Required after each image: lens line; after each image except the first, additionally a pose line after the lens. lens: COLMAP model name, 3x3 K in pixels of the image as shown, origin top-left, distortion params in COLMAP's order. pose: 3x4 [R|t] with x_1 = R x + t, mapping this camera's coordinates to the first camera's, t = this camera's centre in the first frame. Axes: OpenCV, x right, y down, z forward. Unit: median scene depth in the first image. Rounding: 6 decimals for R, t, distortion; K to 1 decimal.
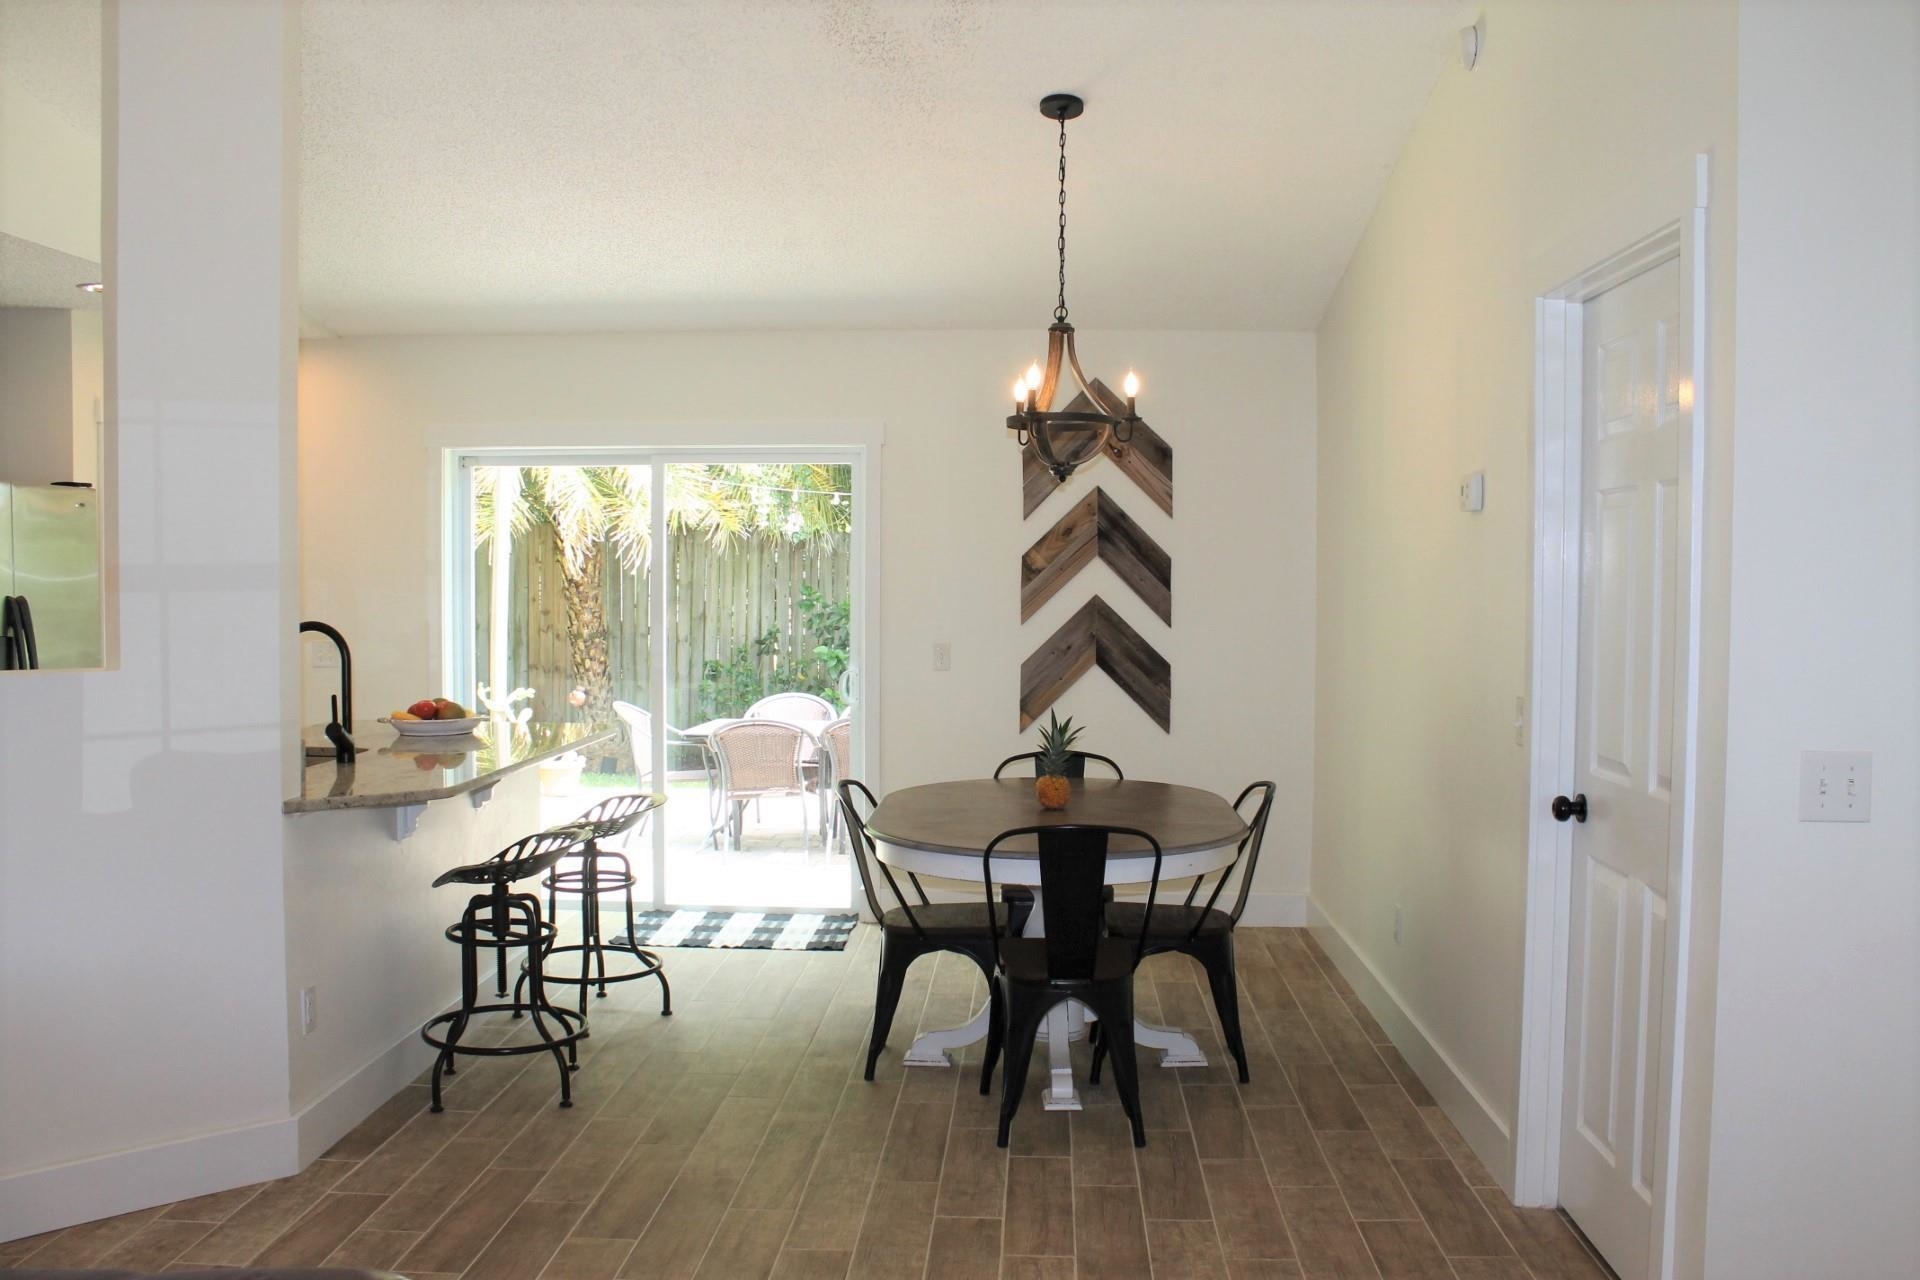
lens RADIAL K [[1632.8, 0, 961.2], [0, 1632.8, 628.9], [0, 0, 1]] dist [-0.147045, 0.109124]
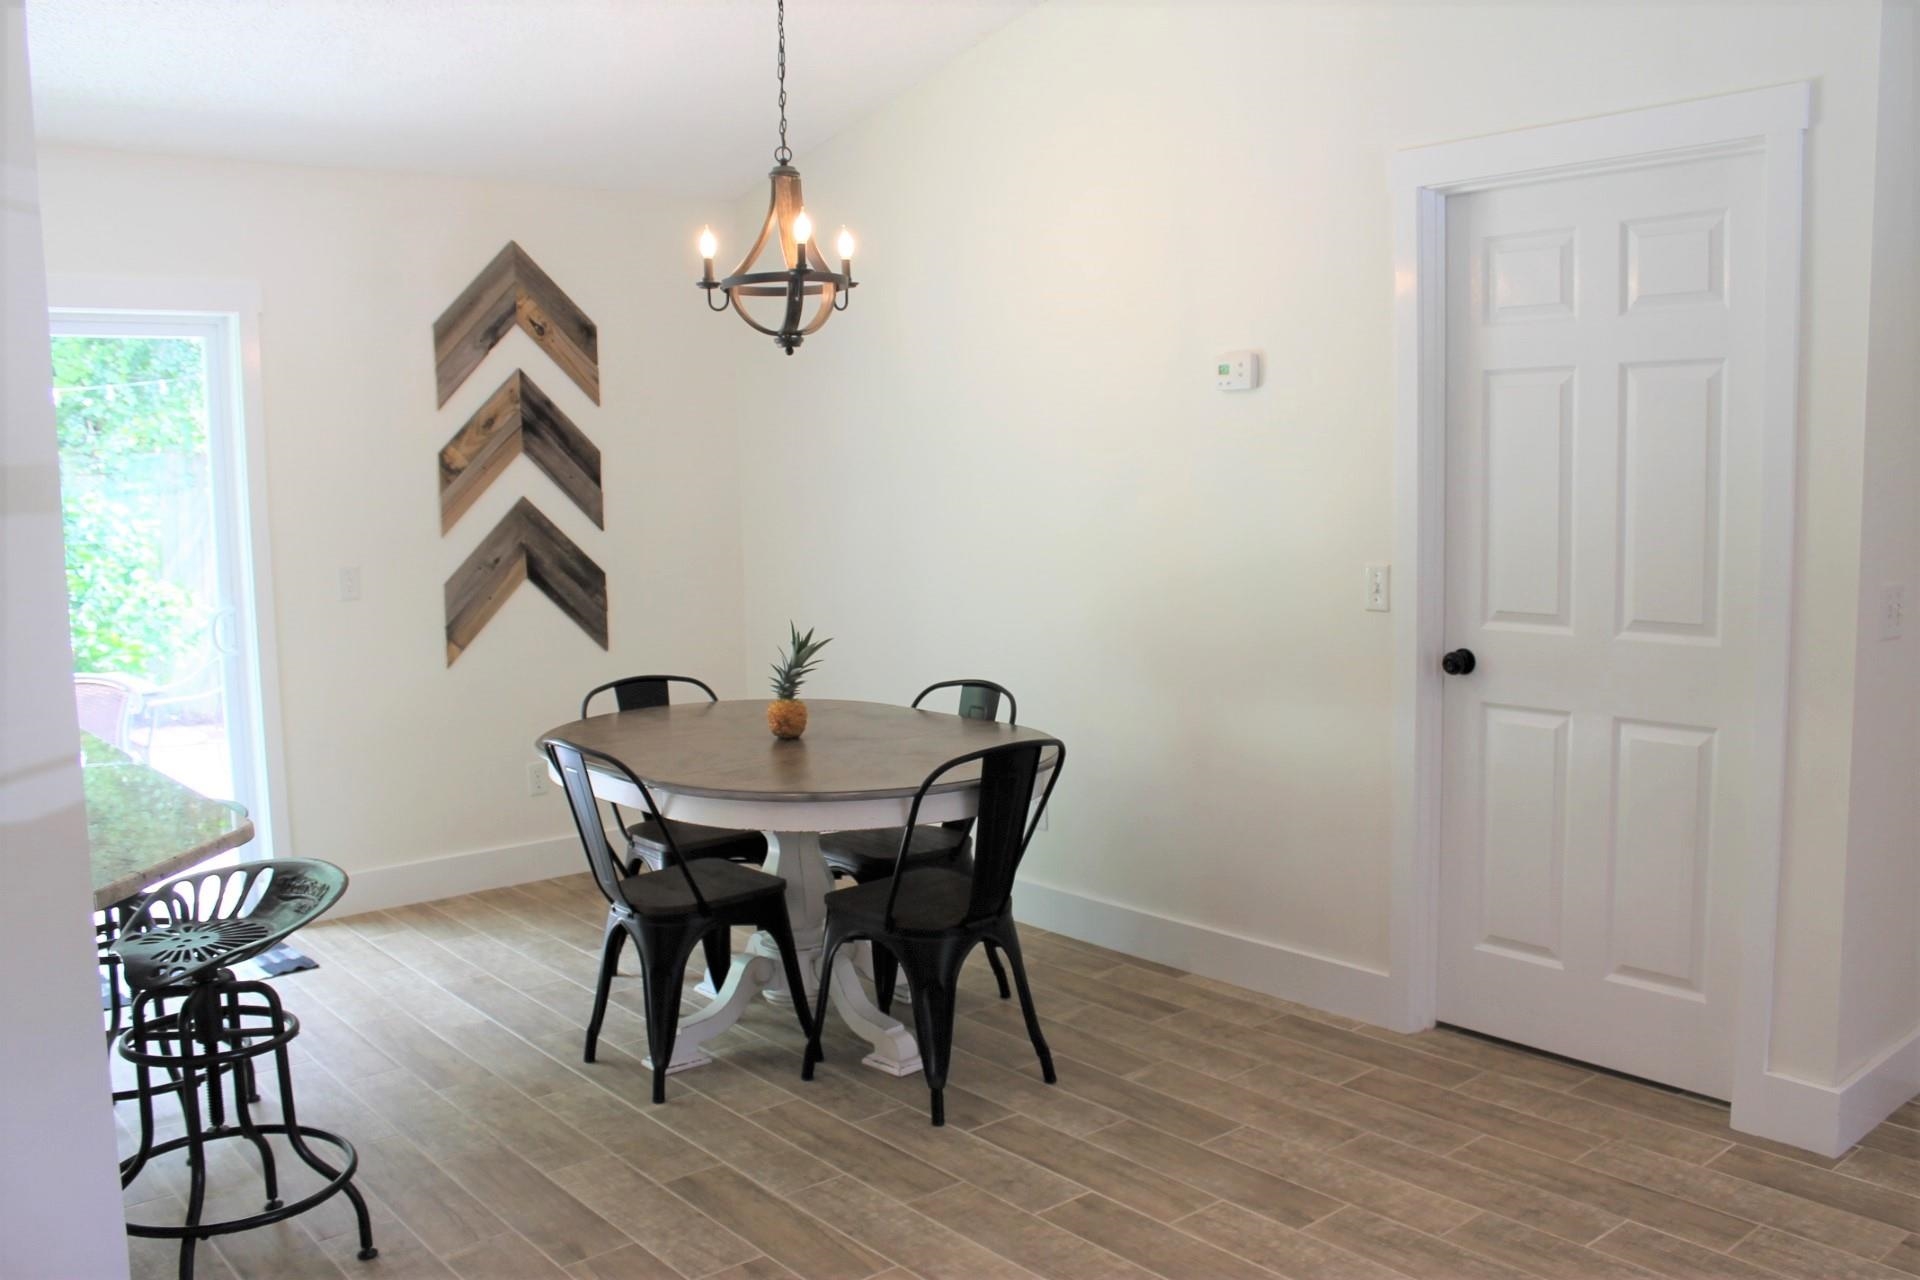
lens RADIAL K [[1632.8, 0, 954.9], [0, 1632.8, 629.9], [0, 0, 1]] dist [-0.147045, 0.109124]
pose [[0.736716, -0.088341, 0.670407, -0.324034], [0.048442, 0.995777, 0.077982, -0.006561], [-0.674465, -0.024975, 0.737885, 0.223367]]
